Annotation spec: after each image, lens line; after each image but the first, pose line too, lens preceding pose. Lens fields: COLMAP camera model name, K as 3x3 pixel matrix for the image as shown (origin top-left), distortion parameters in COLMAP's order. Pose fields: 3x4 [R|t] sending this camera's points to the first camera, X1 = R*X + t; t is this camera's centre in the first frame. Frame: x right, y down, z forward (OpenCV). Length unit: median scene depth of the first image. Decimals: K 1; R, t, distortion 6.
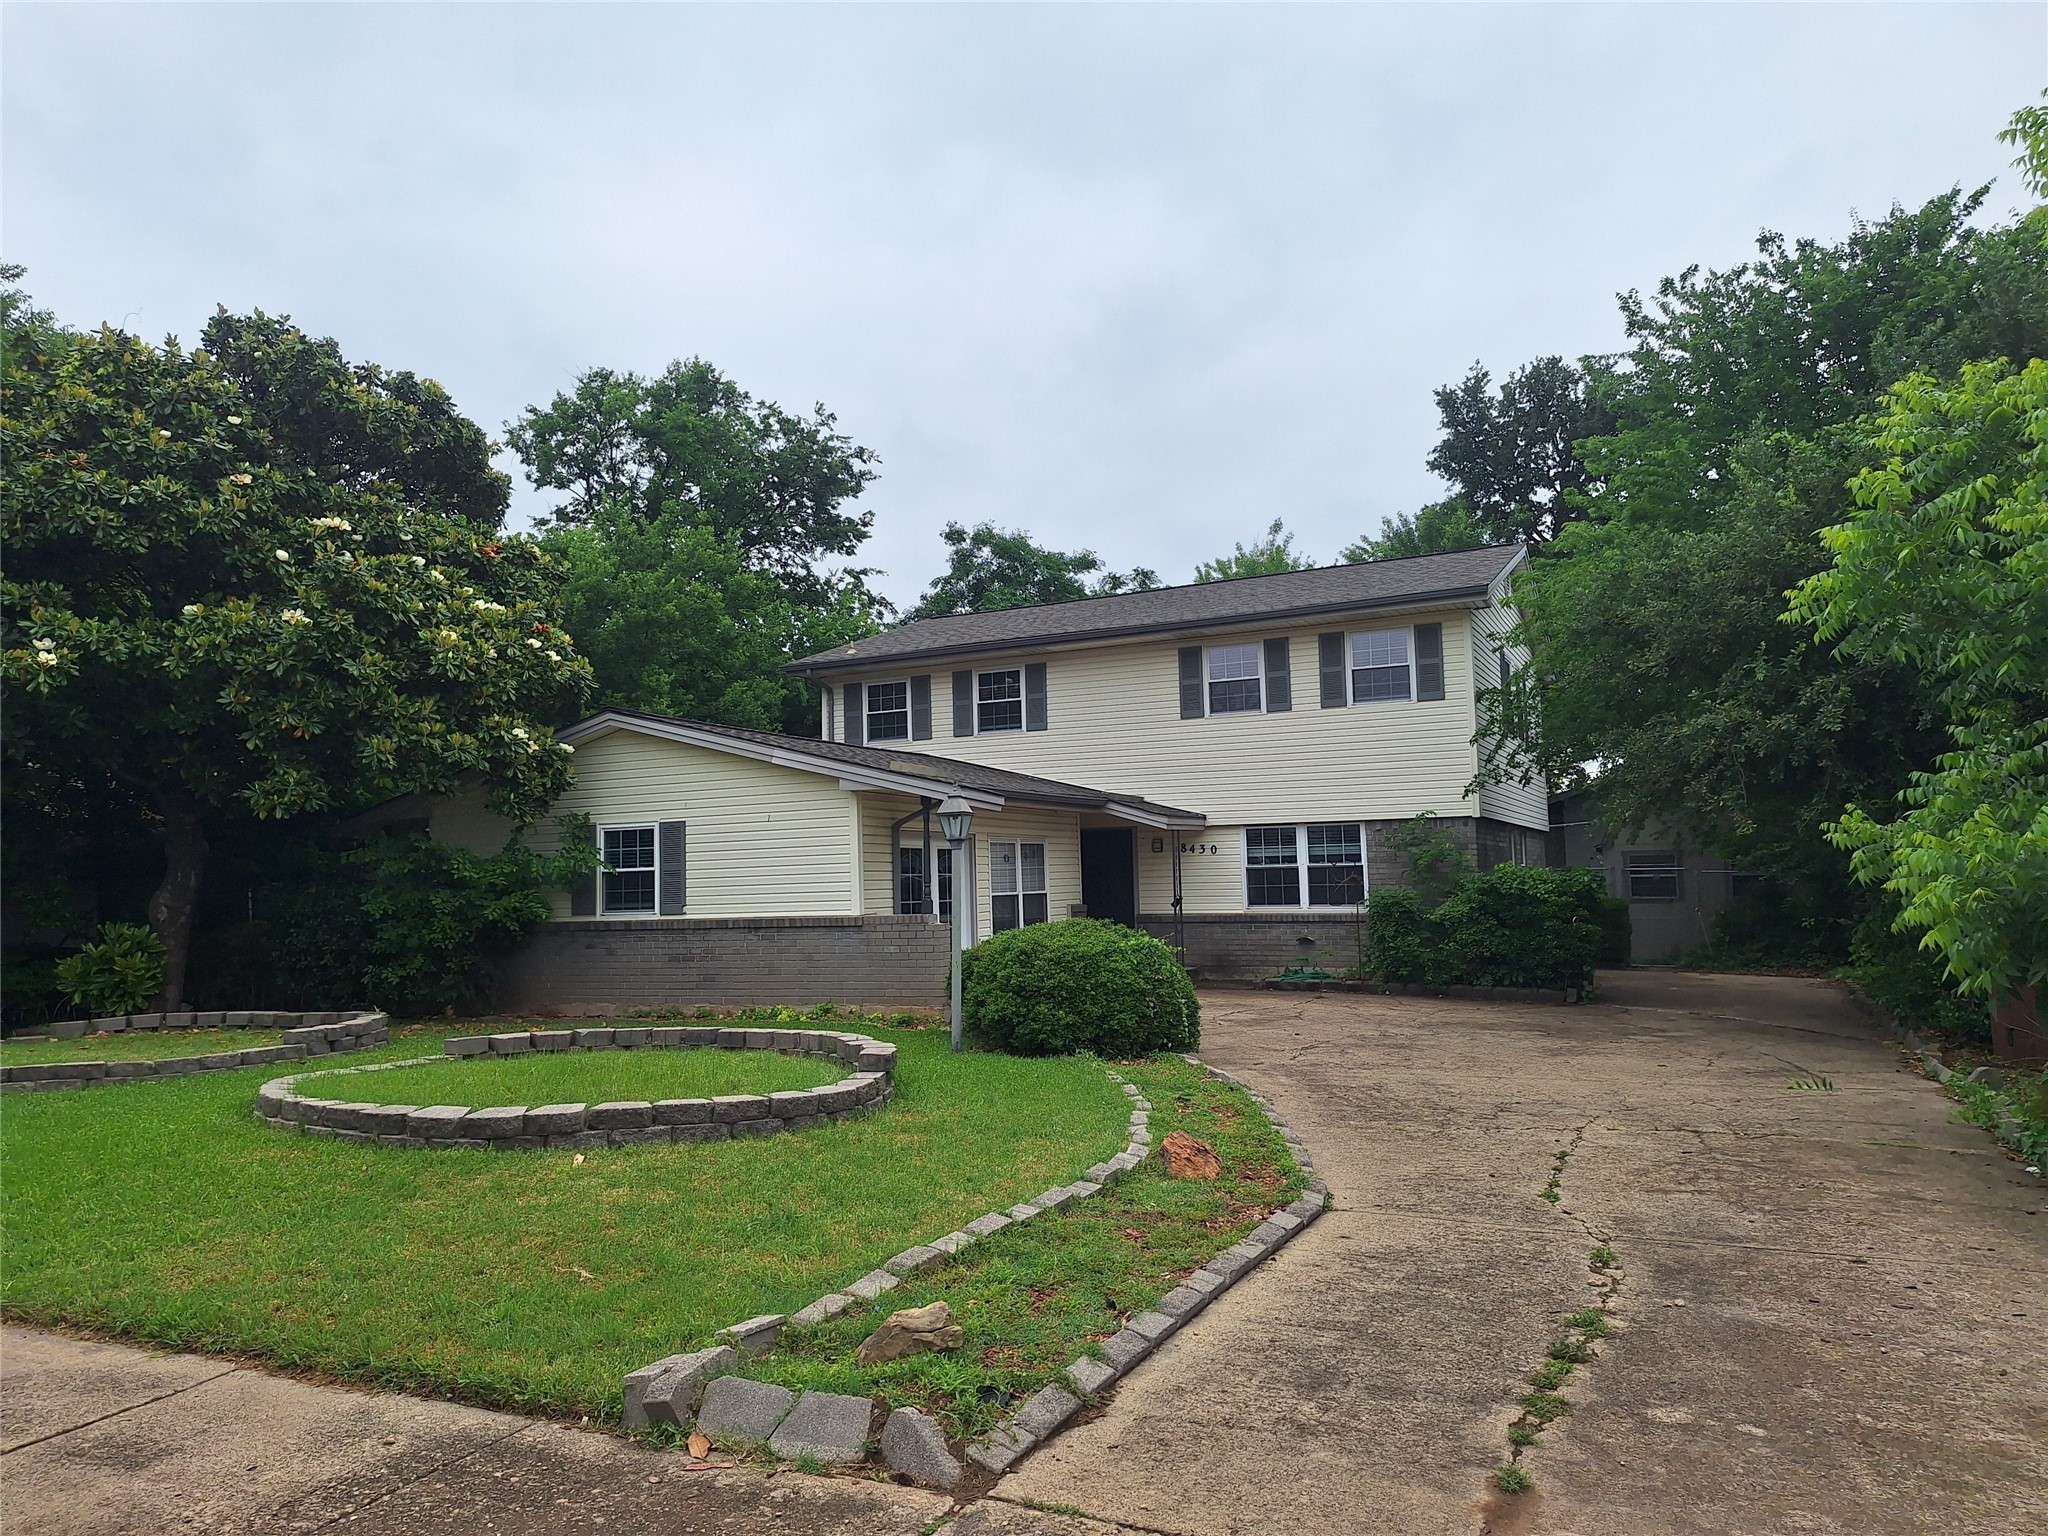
lens RADIAL K [[1414.0, 0, 1022.5], [0, 1414.0, 779.8], [0, 0, 1]] dist [0.085432, -0.101550]
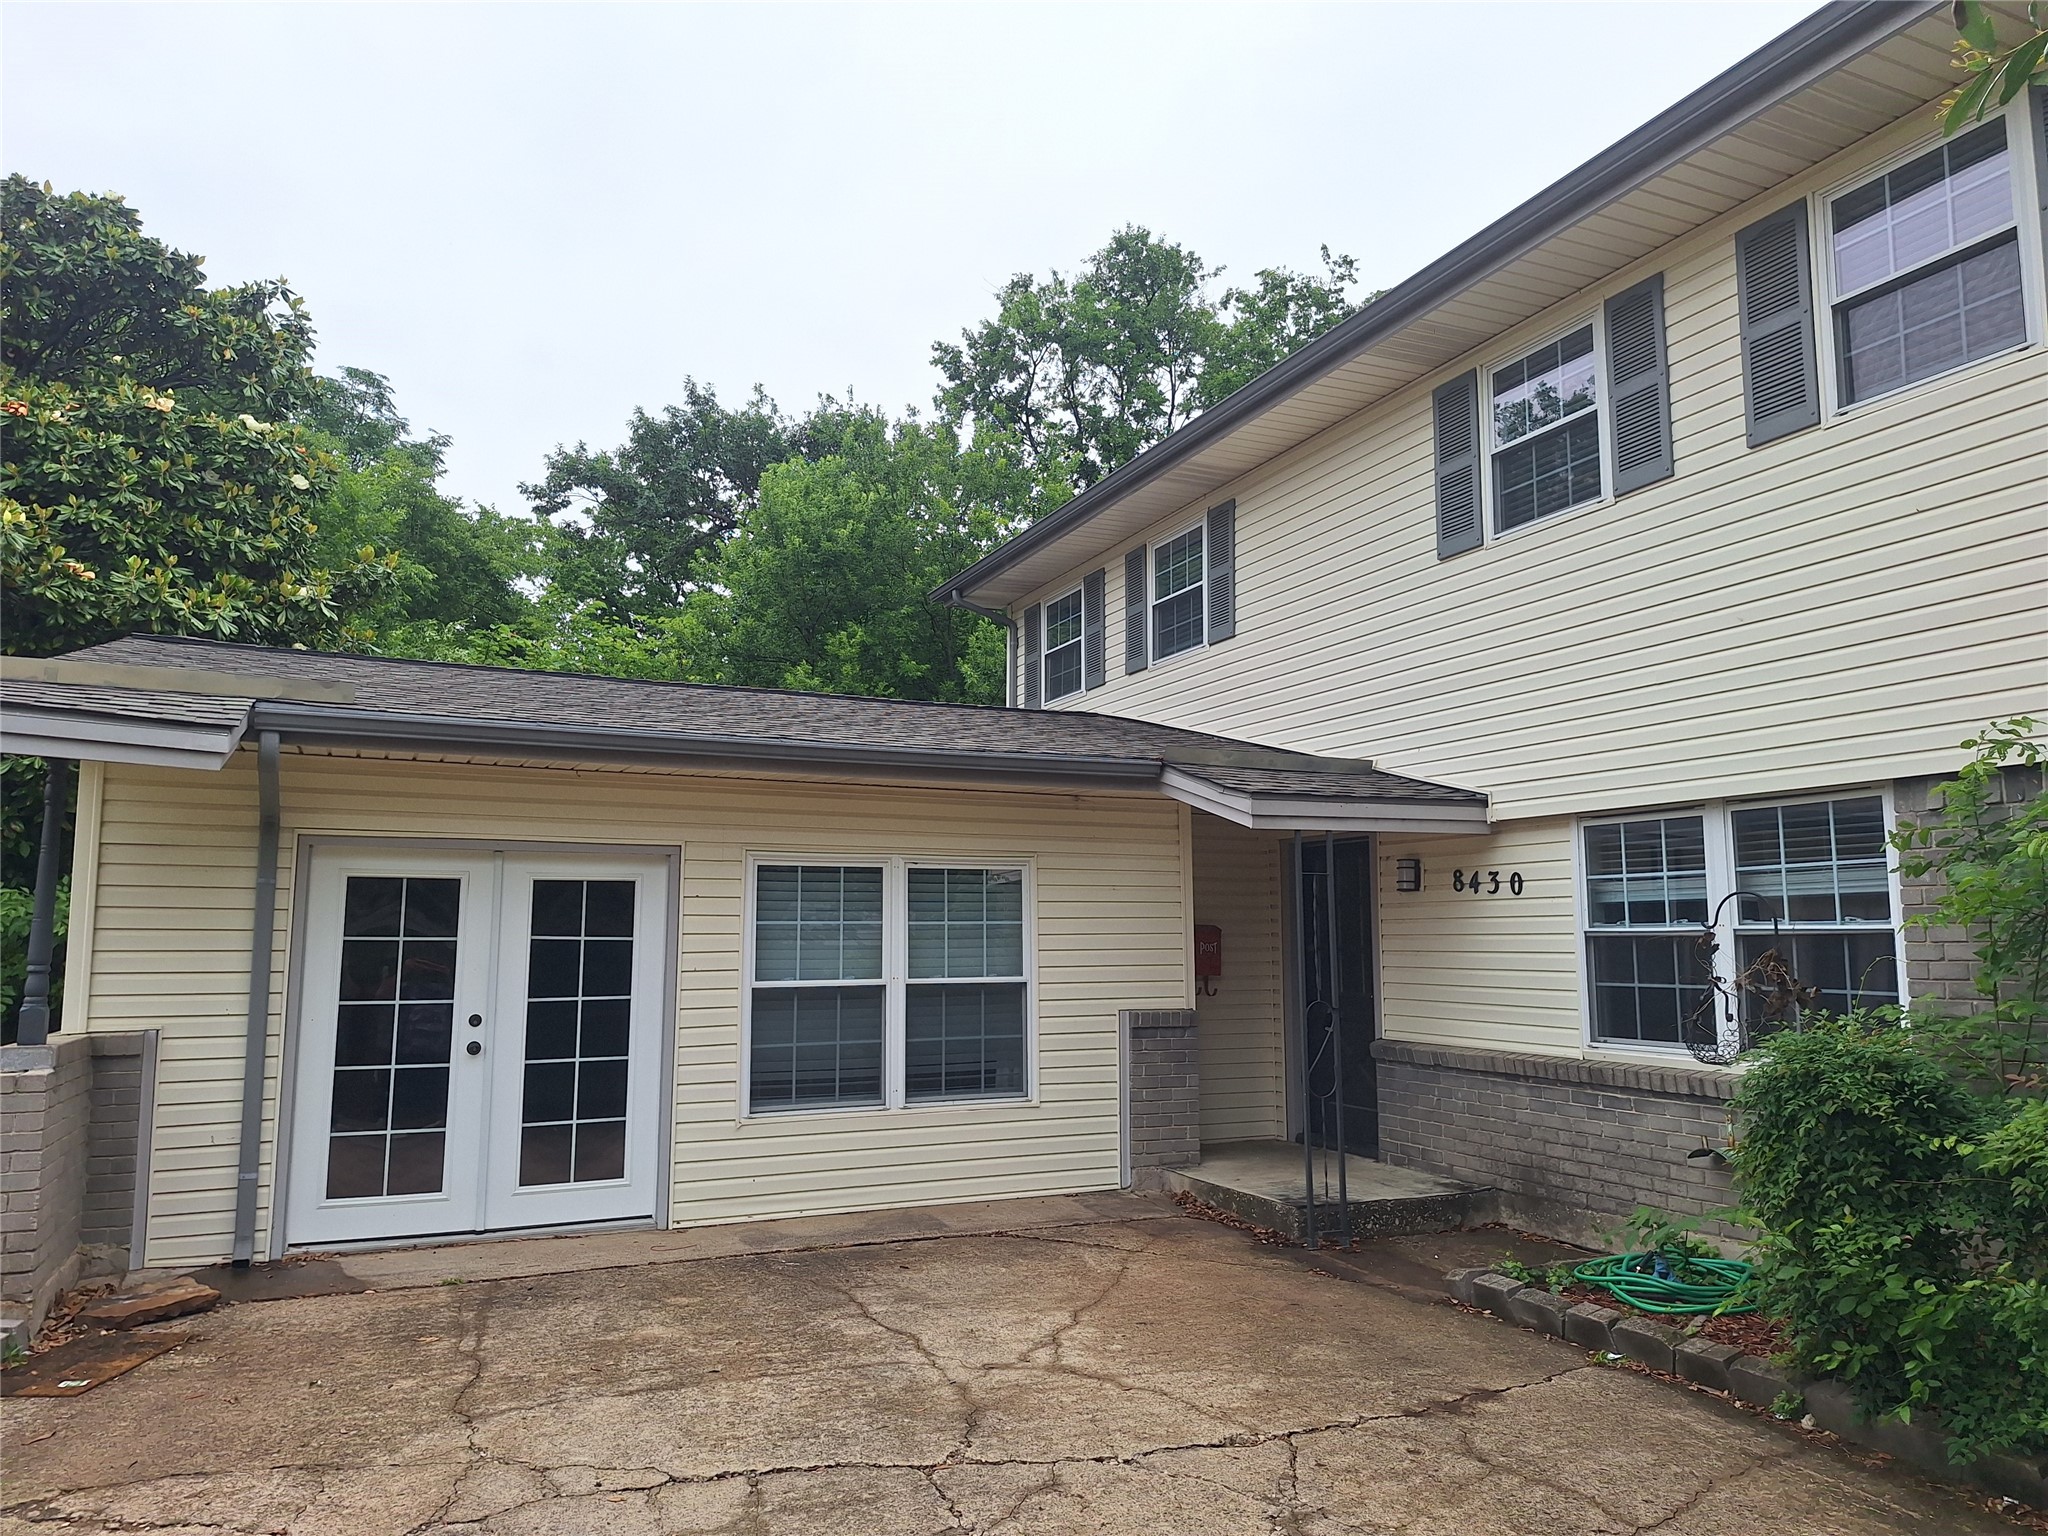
lens RADIAL K [[1414.0, 0, 1022.5], [0, 1414.0, 779.8], [0, 0, 1]] dist [0.085432, -0.101550]
pose [[0.778058, -0.055103, -0.625771, 0.276790], [0.034639, 0.998393, -0.044846, 0.034471], [0.627237, 0.013216, 0.778716, 0.623258]]
